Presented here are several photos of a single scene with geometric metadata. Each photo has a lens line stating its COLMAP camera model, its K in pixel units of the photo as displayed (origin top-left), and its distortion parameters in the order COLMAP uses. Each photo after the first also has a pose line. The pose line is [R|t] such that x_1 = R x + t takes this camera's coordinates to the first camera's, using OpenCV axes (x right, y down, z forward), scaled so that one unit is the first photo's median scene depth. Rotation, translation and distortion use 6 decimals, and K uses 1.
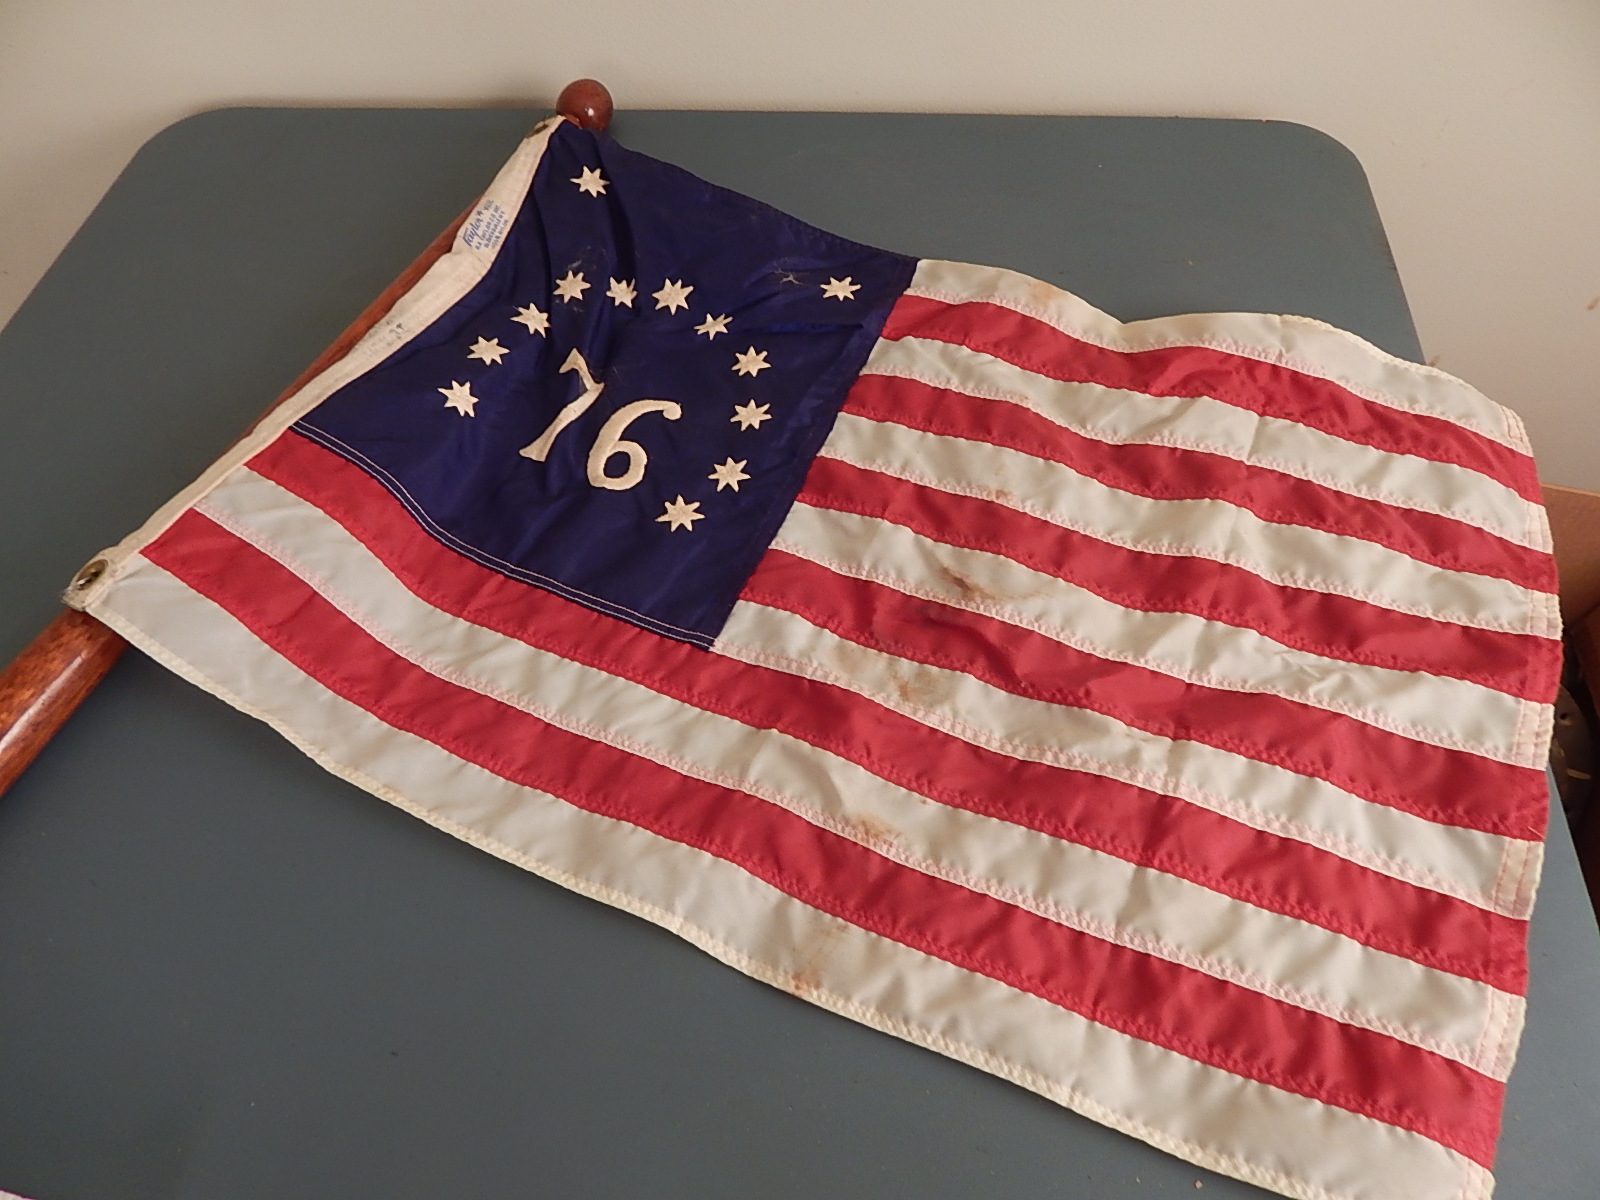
lens RADIAL K [[1022.3, 0, 799.6], [0, 1022.3, 605.6], [0, 0, 1]] dist [0.009602, -0.001007]
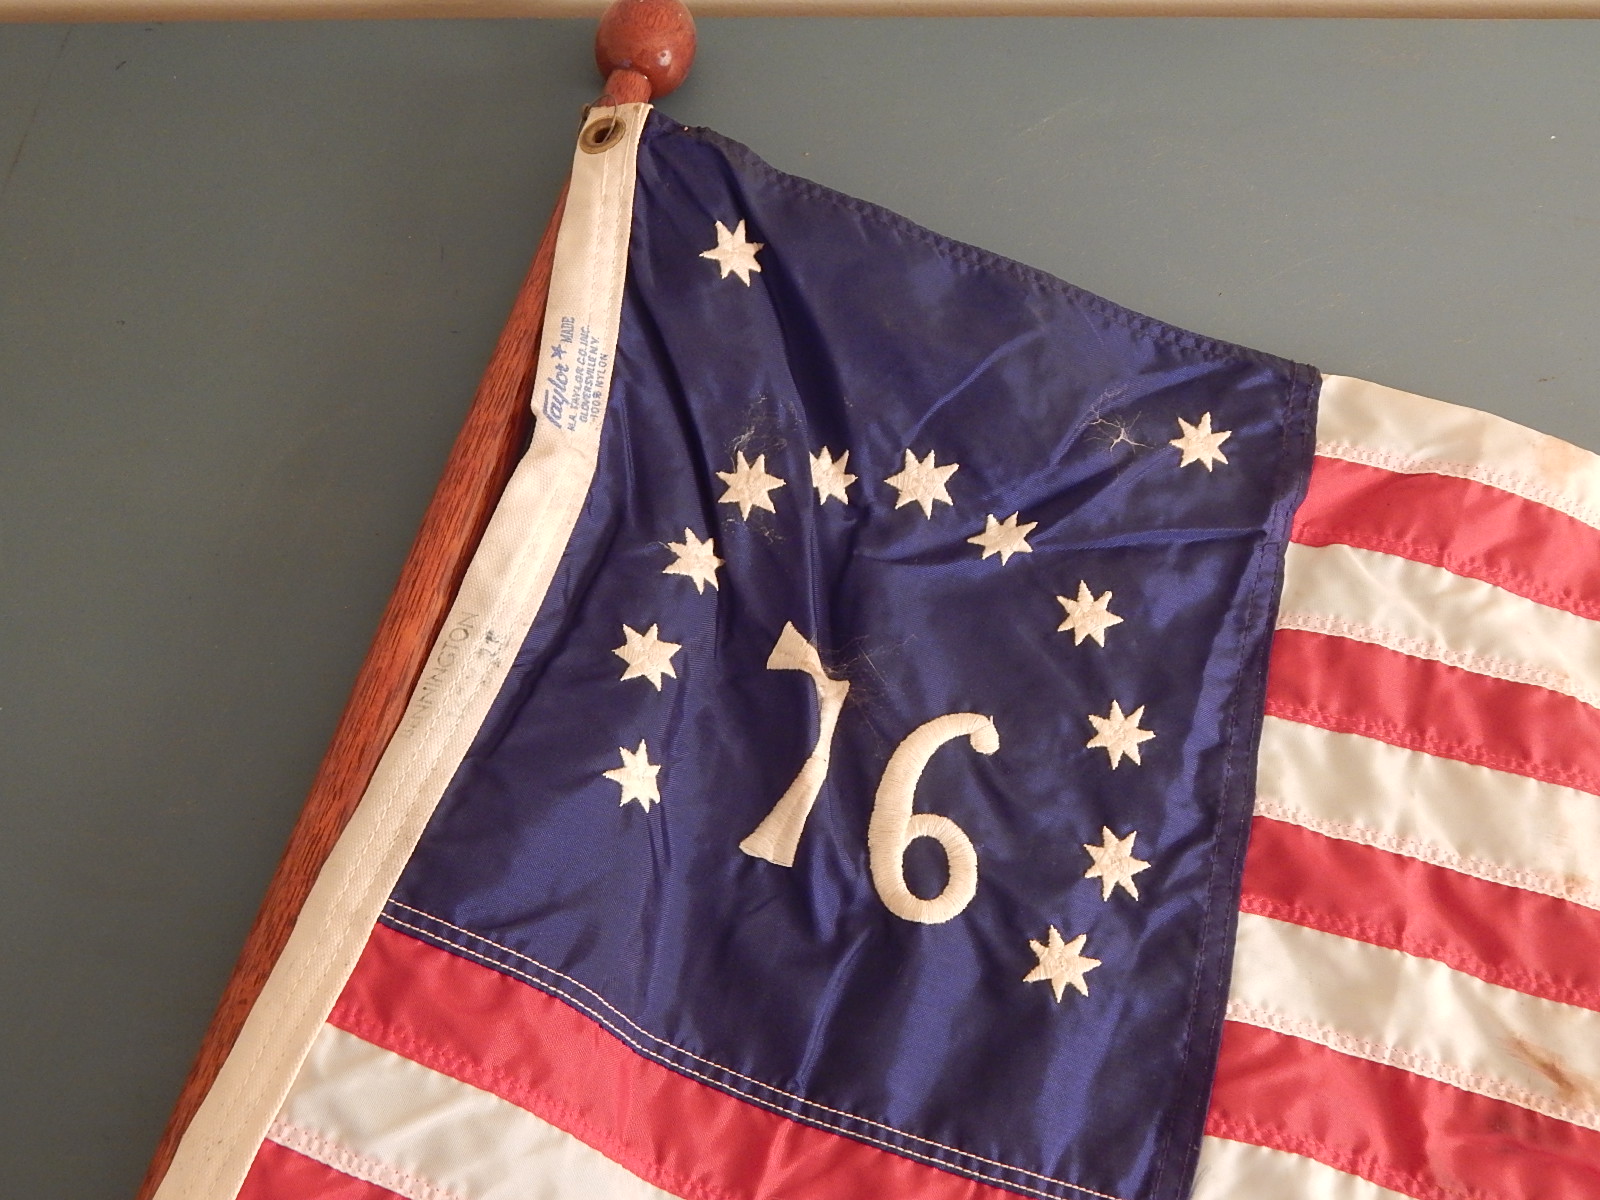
lens RADIAL K [[1559.2, 0, 809.9], [0, 1559.2, 594.4], [0, 0, 1]] dist [0.005617, 0.000000]
pose [[0.984702, -0.098145, 0.143979, -0.343106], [0.067482, 0.976603, 0.204188, -0.457838], [-0.160650, -0.191348, 0.968286, 0.172230]]
